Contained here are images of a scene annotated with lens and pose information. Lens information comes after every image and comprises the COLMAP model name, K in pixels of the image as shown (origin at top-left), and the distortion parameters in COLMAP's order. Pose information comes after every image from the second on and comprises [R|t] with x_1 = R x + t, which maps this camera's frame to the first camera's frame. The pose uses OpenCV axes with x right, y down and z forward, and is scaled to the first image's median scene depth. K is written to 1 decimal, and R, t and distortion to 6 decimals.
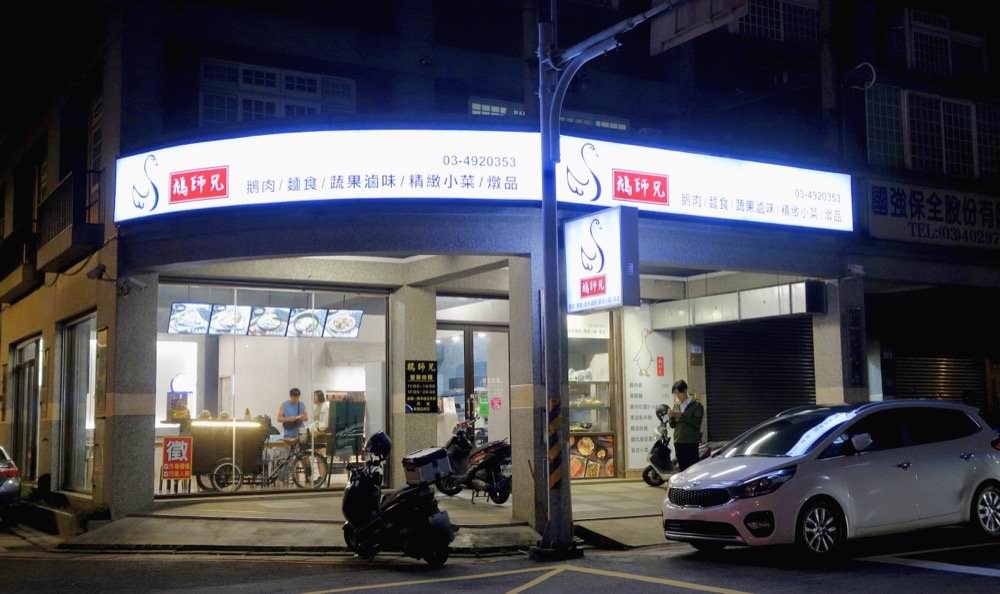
lens RADIAL K [[1177.5, 0, 499.8], [0, 1177.5, 296.5], [0, 0, 1]] dist [0.000011, 0.000000]
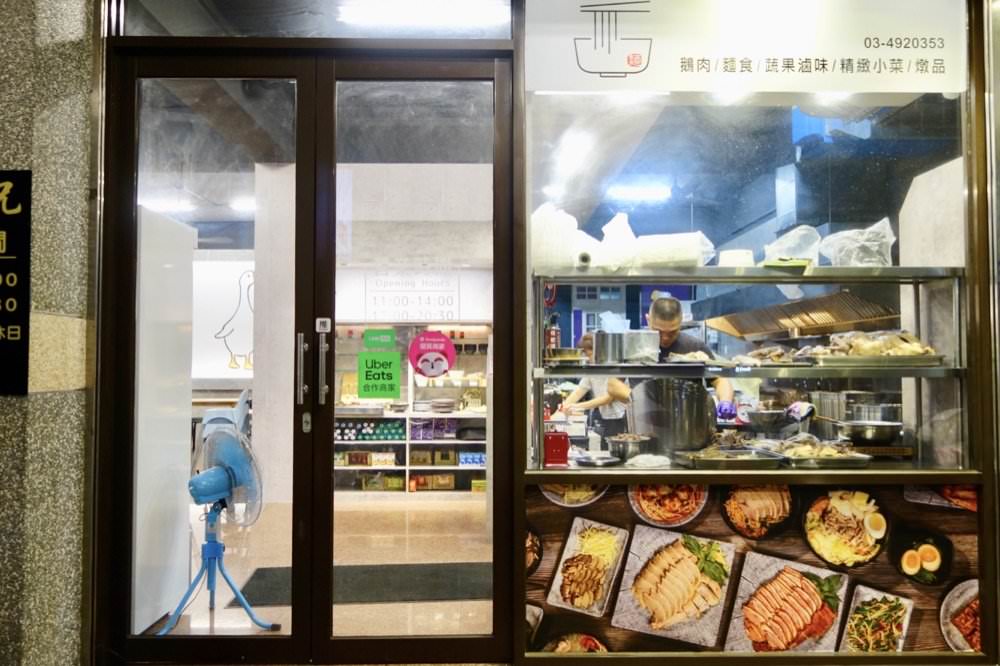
lens RADIAL K [[812.2, 0, 501.2], [0, 812.2, 334.0], [0, 0, 1]] dist [0.009893, -0.002129]
pose [[0.869065, -0.000689, -0.494698, 0.094333], [0.040364, 0.996763, 0.069522, 0.071382], [0.493049, -0.080387, 0.866280, 0.813879]]
